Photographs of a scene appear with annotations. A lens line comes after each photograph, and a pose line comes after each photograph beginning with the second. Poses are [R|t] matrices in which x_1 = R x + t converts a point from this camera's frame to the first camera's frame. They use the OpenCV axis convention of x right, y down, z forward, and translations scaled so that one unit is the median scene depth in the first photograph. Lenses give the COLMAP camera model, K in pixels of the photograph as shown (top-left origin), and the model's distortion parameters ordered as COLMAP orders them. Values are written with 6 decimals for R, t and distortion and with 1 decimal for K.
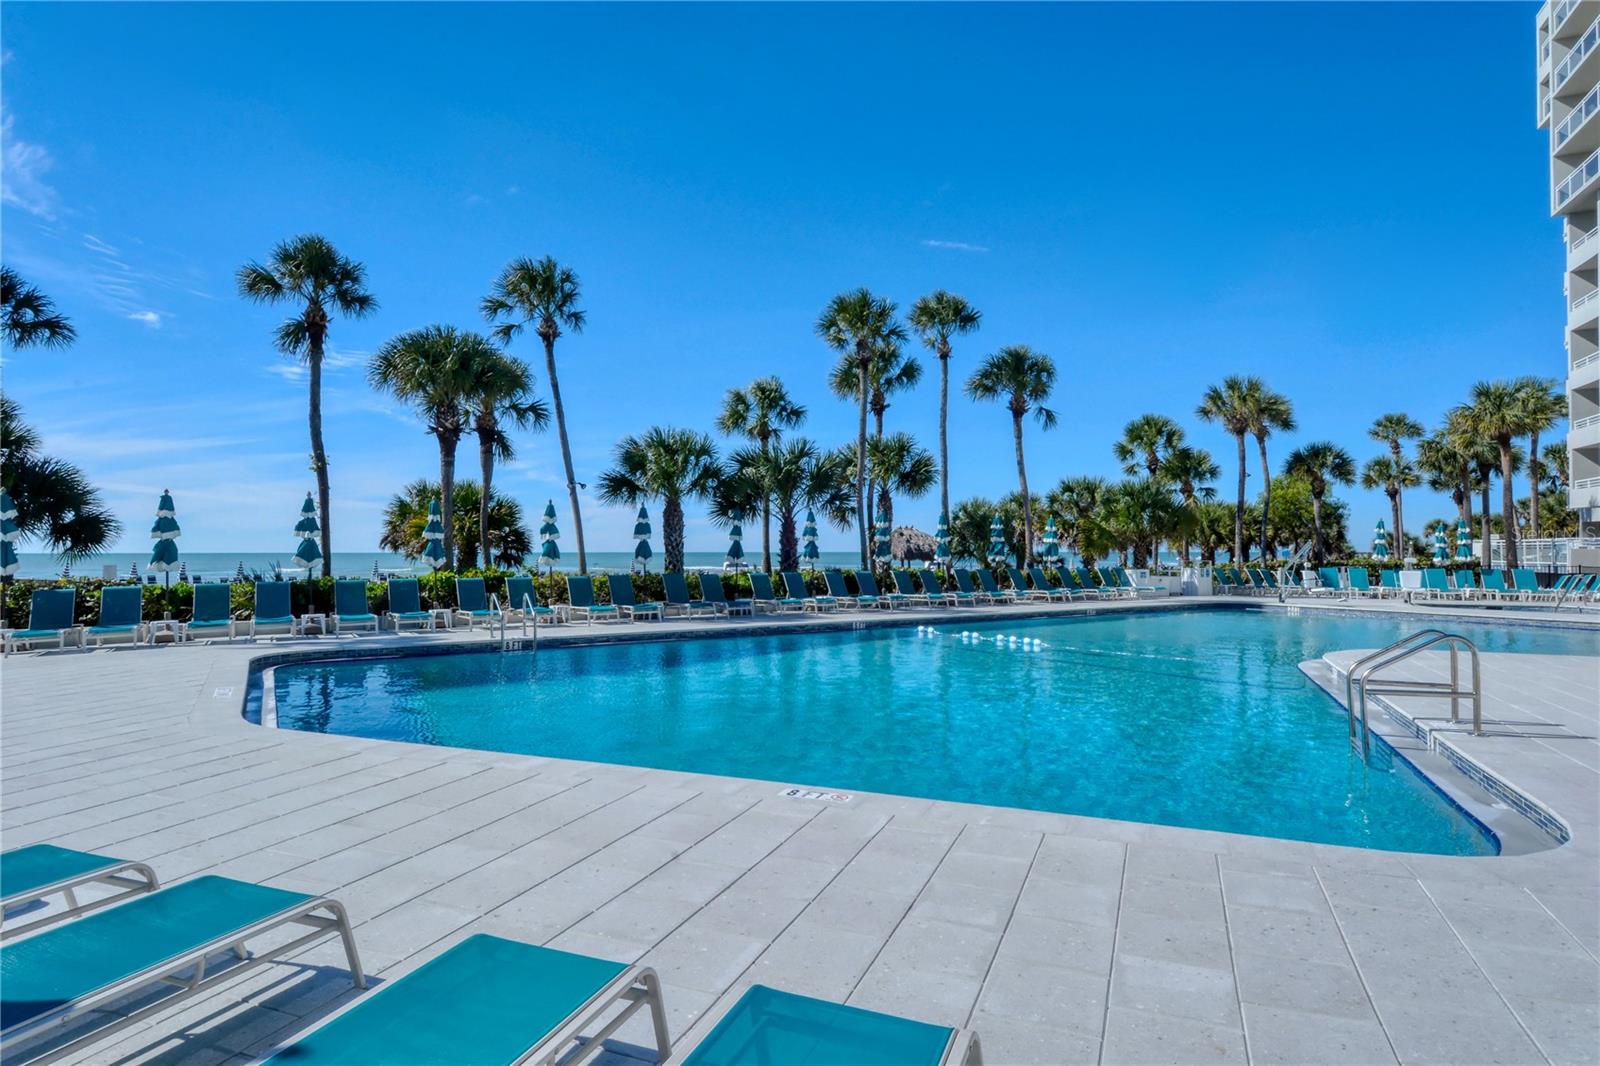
lens RADIAL K [[851.3, 0, 800.0], [0, 851.3, 533.0], [0, 0, 1]] dist [0.002767, -0.000442]
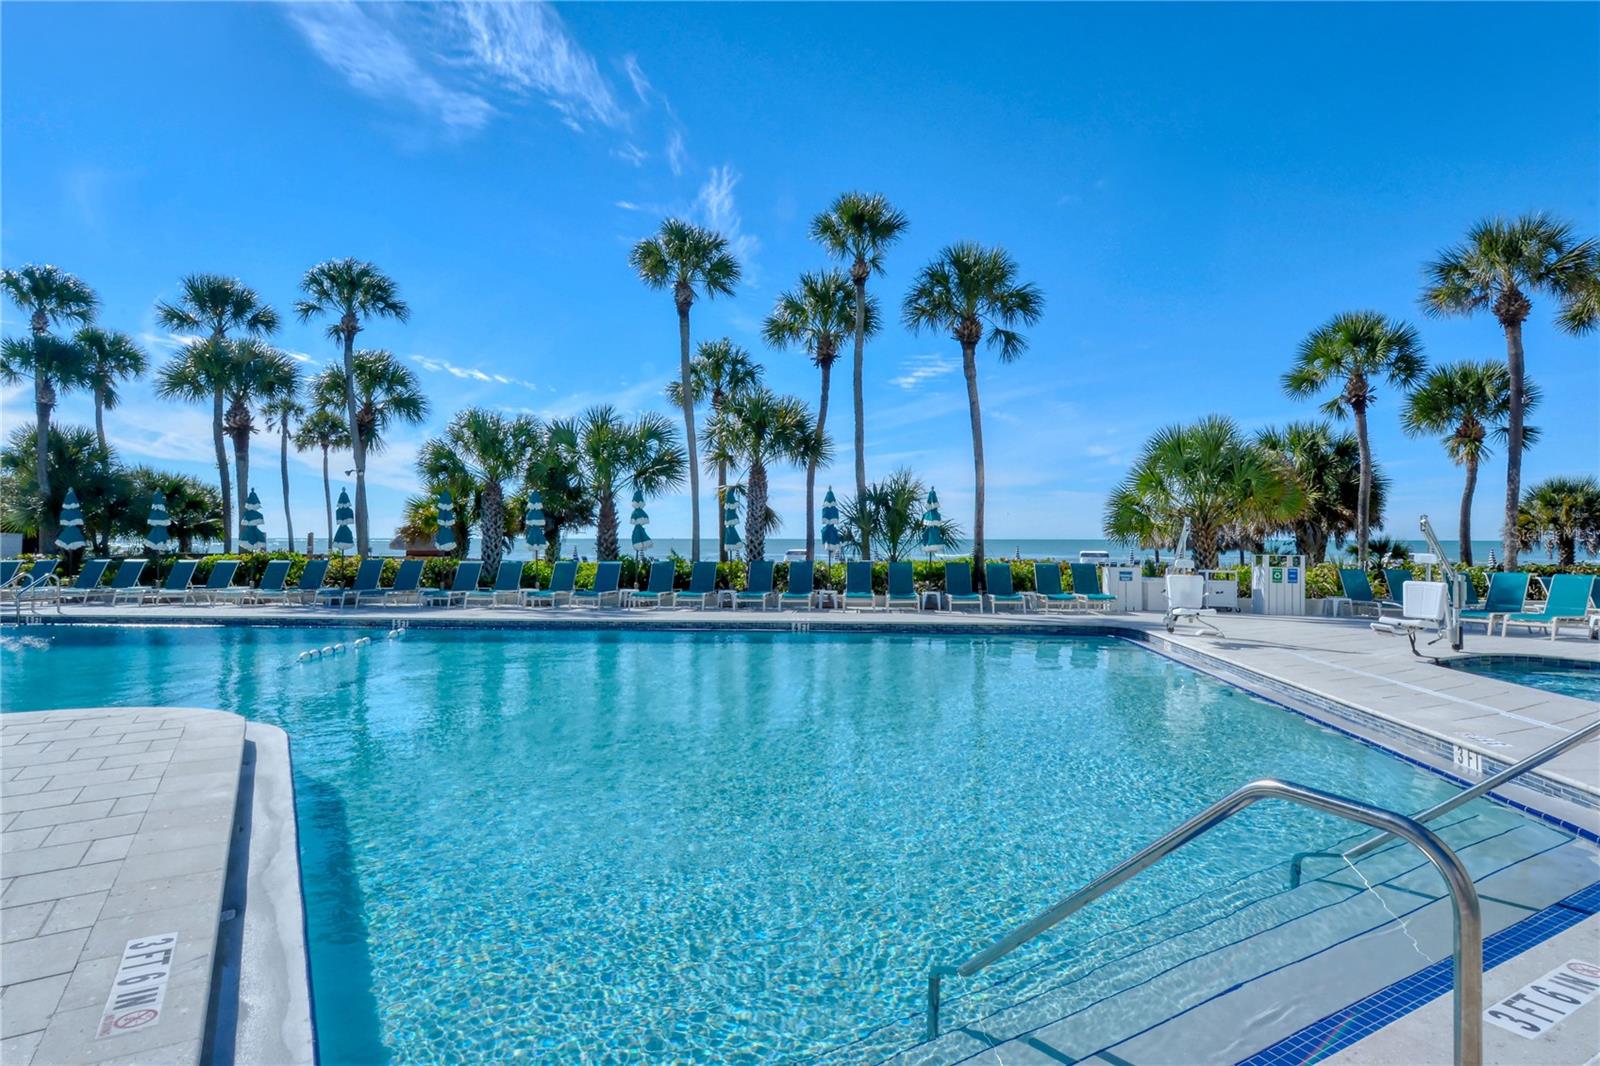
lens RADIAL K [[851.3, 0, 800.0], [0, 851.3, 533.0], [0, 0, 1]] dist [0.002767, -0.000442]
pose [[0.805371, 0.001454, -0.592769, 1.242793], [0.008085, 0.999877, 0.013437, 0.014574], [0.592715, -0.015615, 0.805261, 0.769337]]
